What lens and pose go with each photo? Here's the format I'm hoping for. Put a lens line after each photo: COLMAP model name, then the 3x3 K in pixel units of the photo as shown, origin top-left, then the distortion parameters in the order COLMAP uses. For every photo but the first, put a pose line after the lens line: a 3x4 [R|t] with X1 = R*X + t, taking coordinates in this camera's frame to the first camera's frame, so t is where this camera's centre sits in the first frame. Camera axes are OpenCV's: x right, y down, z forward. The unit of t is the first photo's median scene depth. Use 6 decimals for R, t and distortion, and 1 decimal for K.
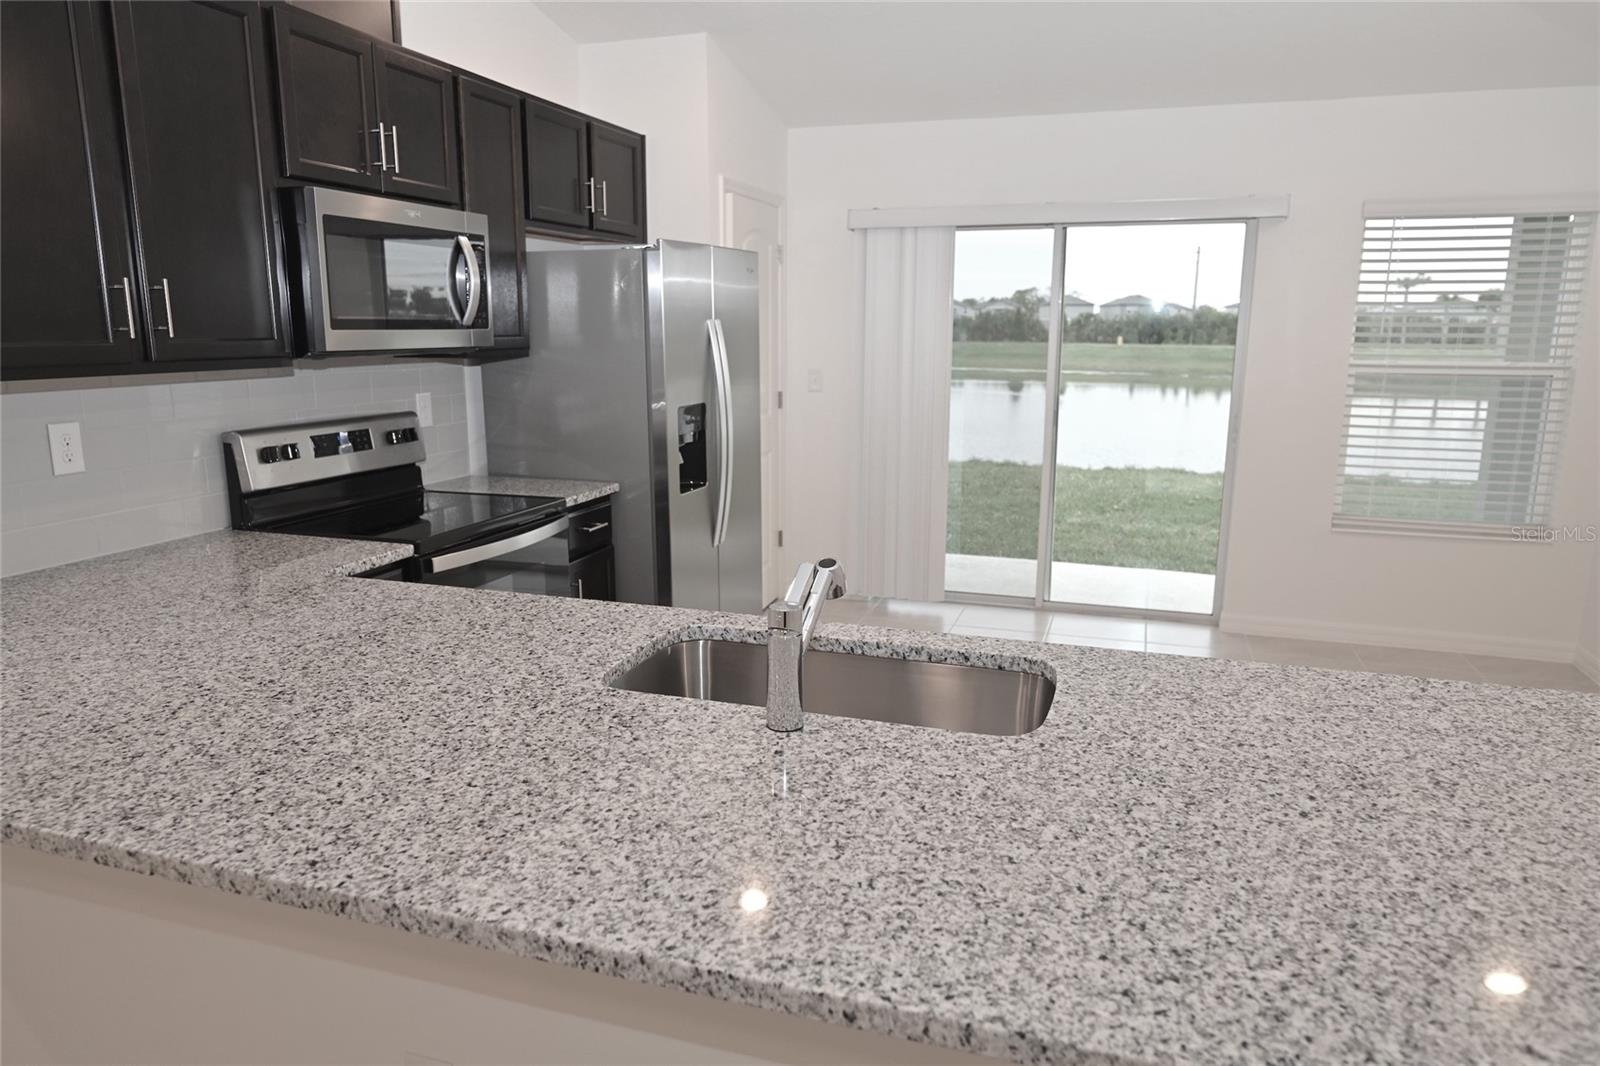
lens RADIAL K [[1055.1, 0, 790.4], [0, 1055.1, 535.4], [0, 0, 1]] dist [0.002639, 0.000659]
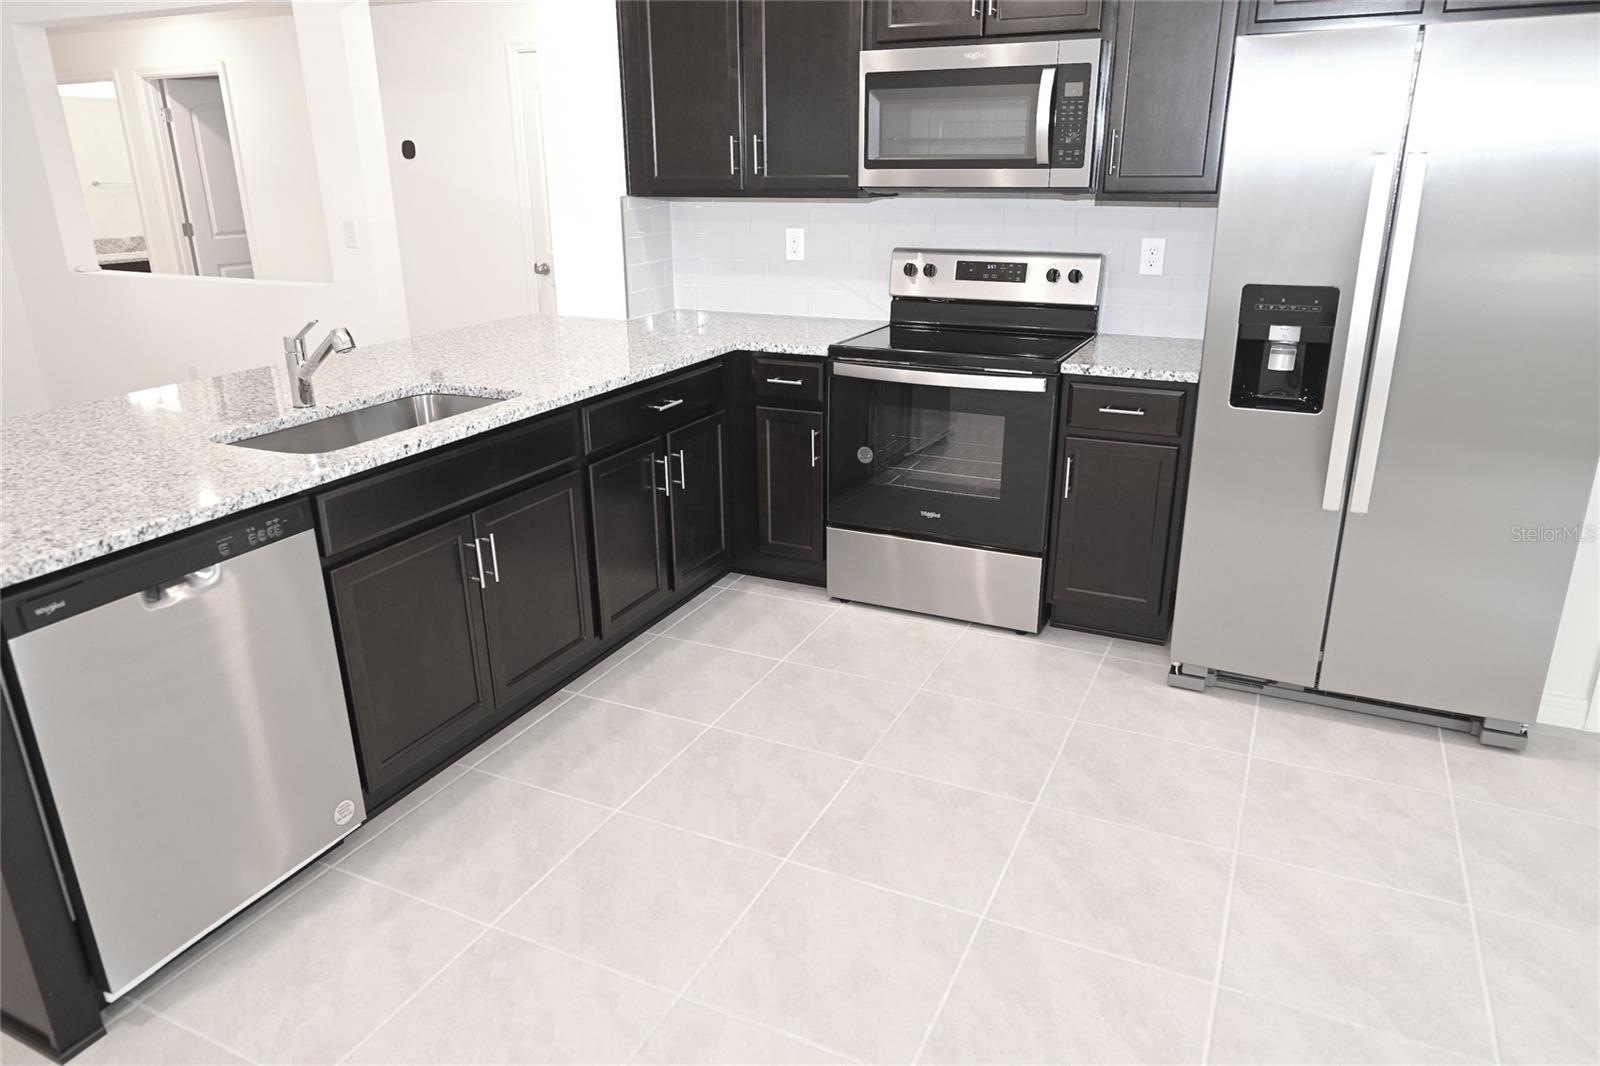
lens RADIAL K [[1055.1, 0, 790.4], [0, 1055.1, 535.4], [0, 0, 1]] dist [0.002639, 0.000659]
pose [[-0.121986, 0.330973, -0.935722, 0.912098], [-0.188138, 0.917961, 0.349217, -0.219302], [0.974538, 0.218645, -0.049710, 1.085810]]
